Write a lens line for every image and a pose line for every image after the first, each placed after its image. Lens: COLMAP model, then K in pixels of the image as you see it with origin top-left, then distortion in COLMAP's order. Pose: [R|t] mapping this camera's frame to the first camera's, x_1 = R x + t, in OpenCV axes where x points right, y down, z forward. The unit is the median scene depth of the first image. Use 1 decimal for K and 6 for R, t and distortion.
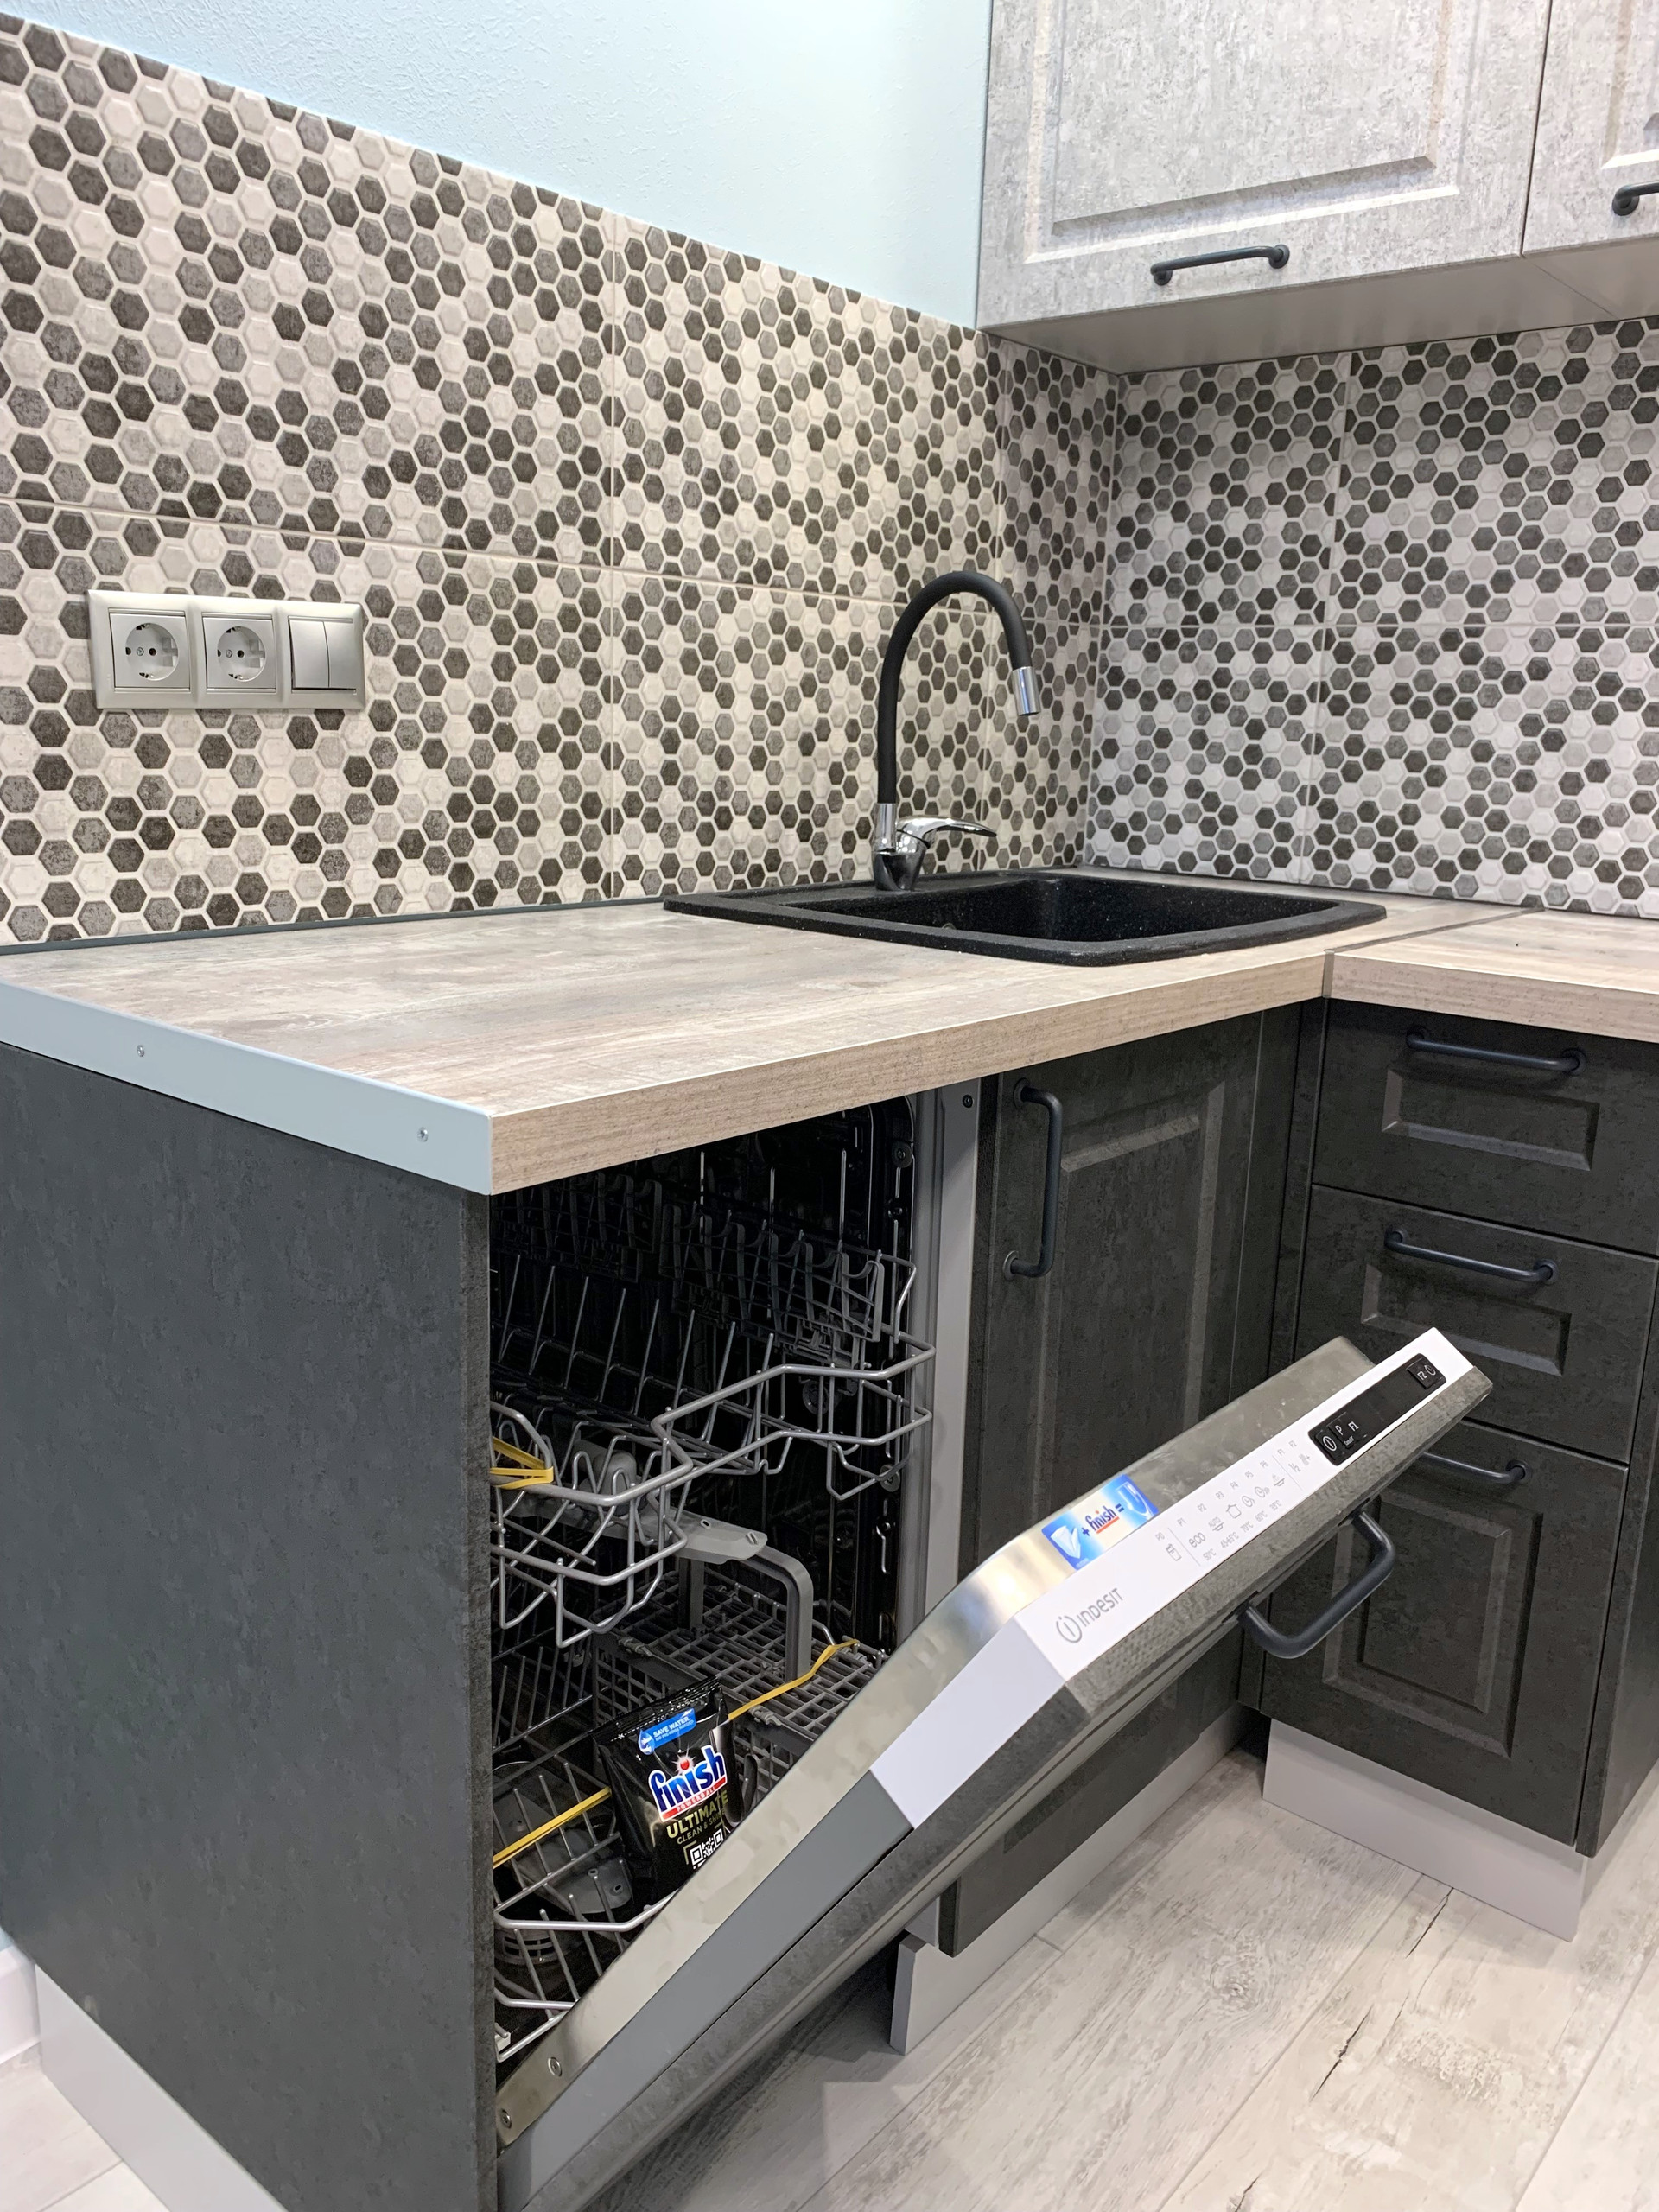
lens RADIAL K [[1843.6, 0, 833.5], [0, 1843.6, 1115.3], [0, 0, 1]] dist [-0.002534, 0.012083]
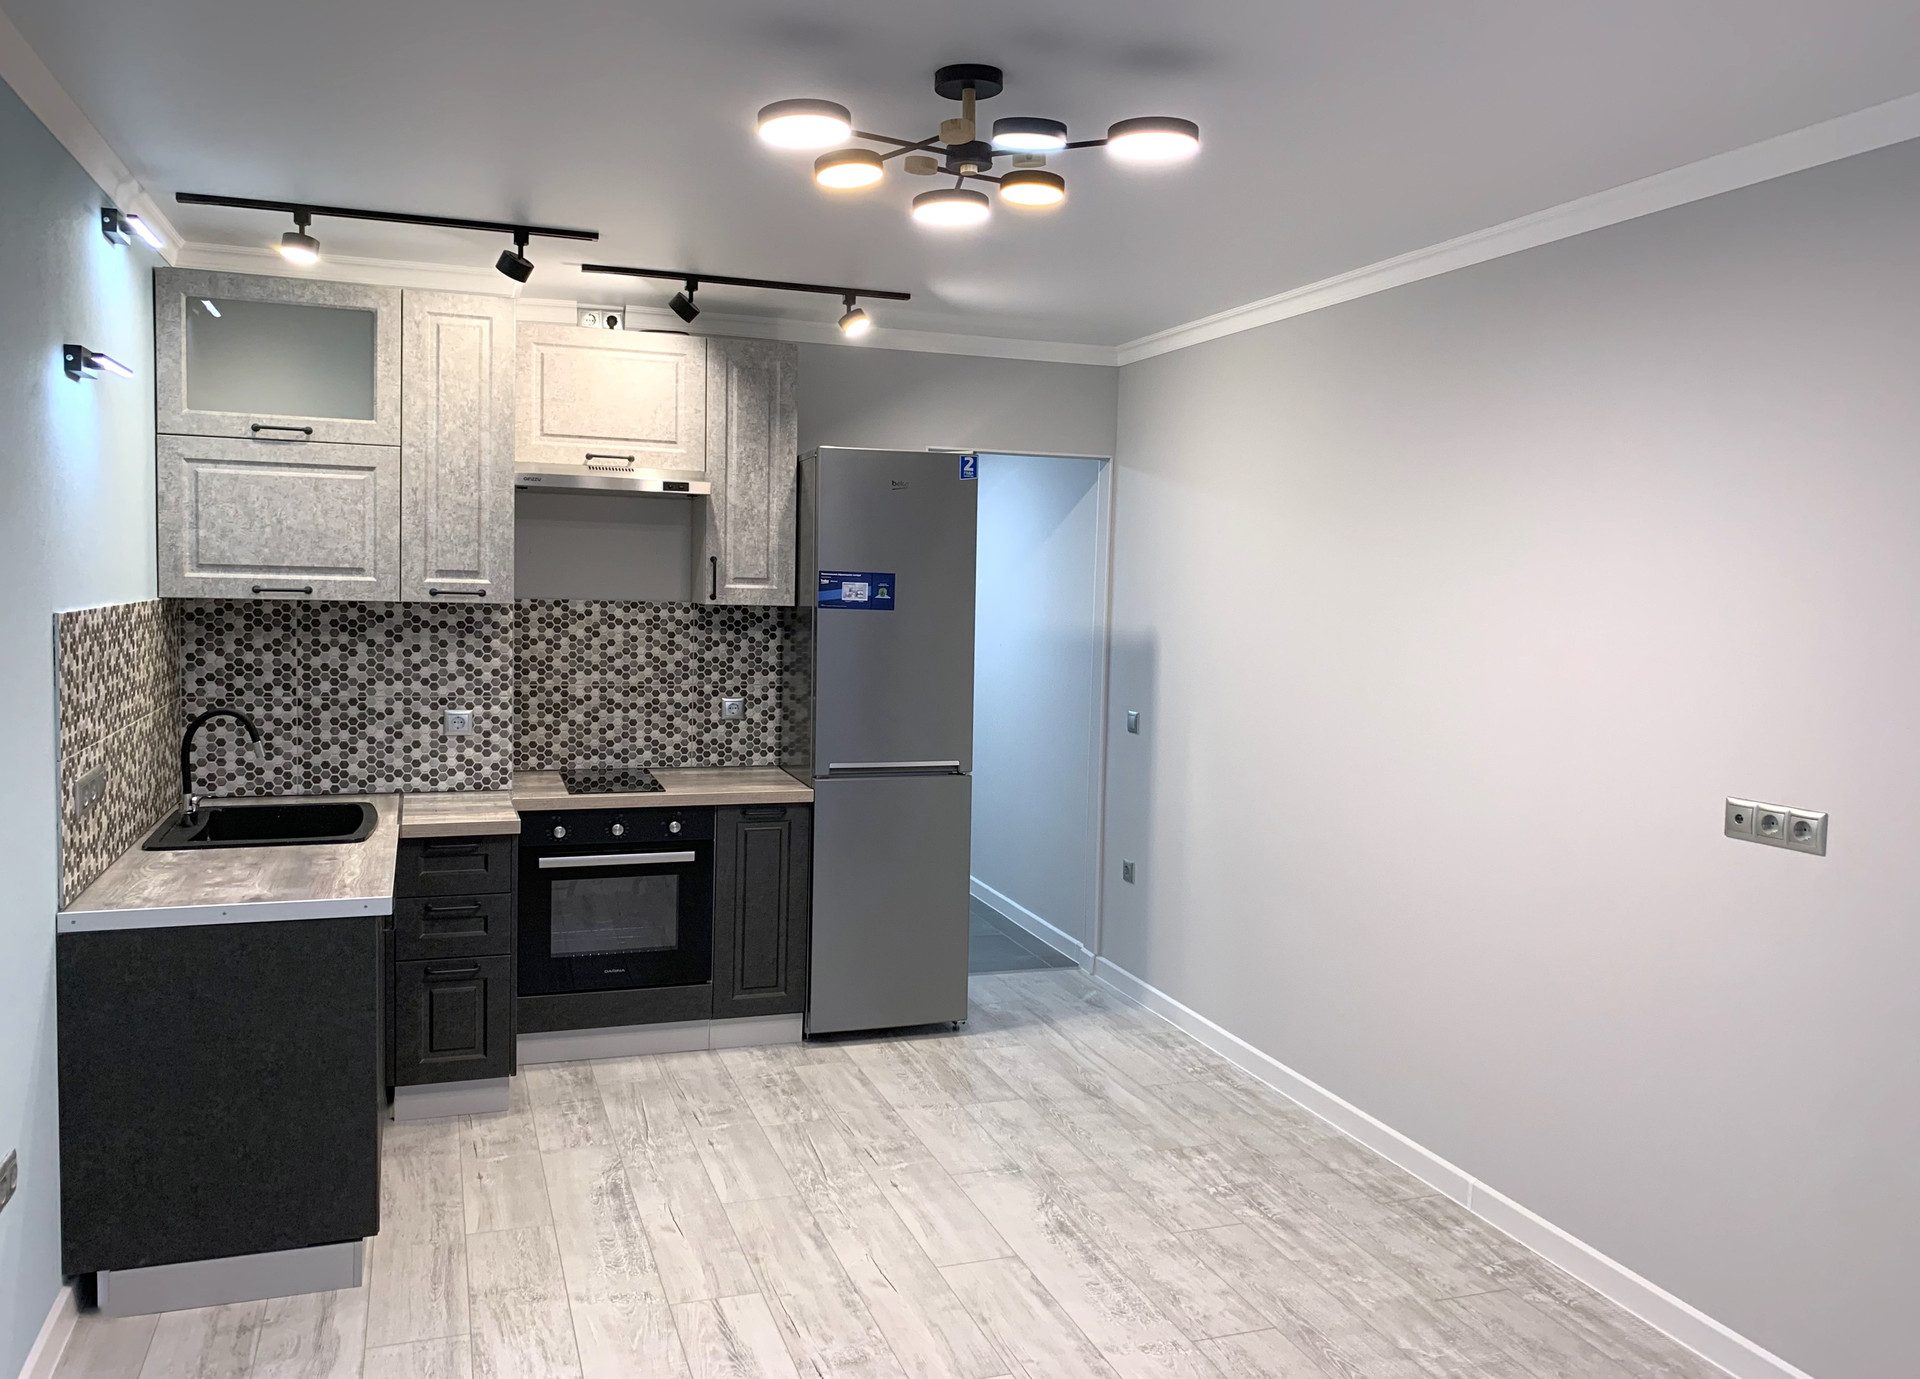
lens RADIAL K [[1489.2, 0, 960.9], [0, 1489.2, 688.4], [0, 0, 1]] dist [0.000311, -0.001588]
pose [[0.535631, -0.097873, 0.838761, -1.025978], [0.188305, 0.982094, -0.005653, -0.091876], [-0.823189, 0.160971, 0.544470, -0.947650]]
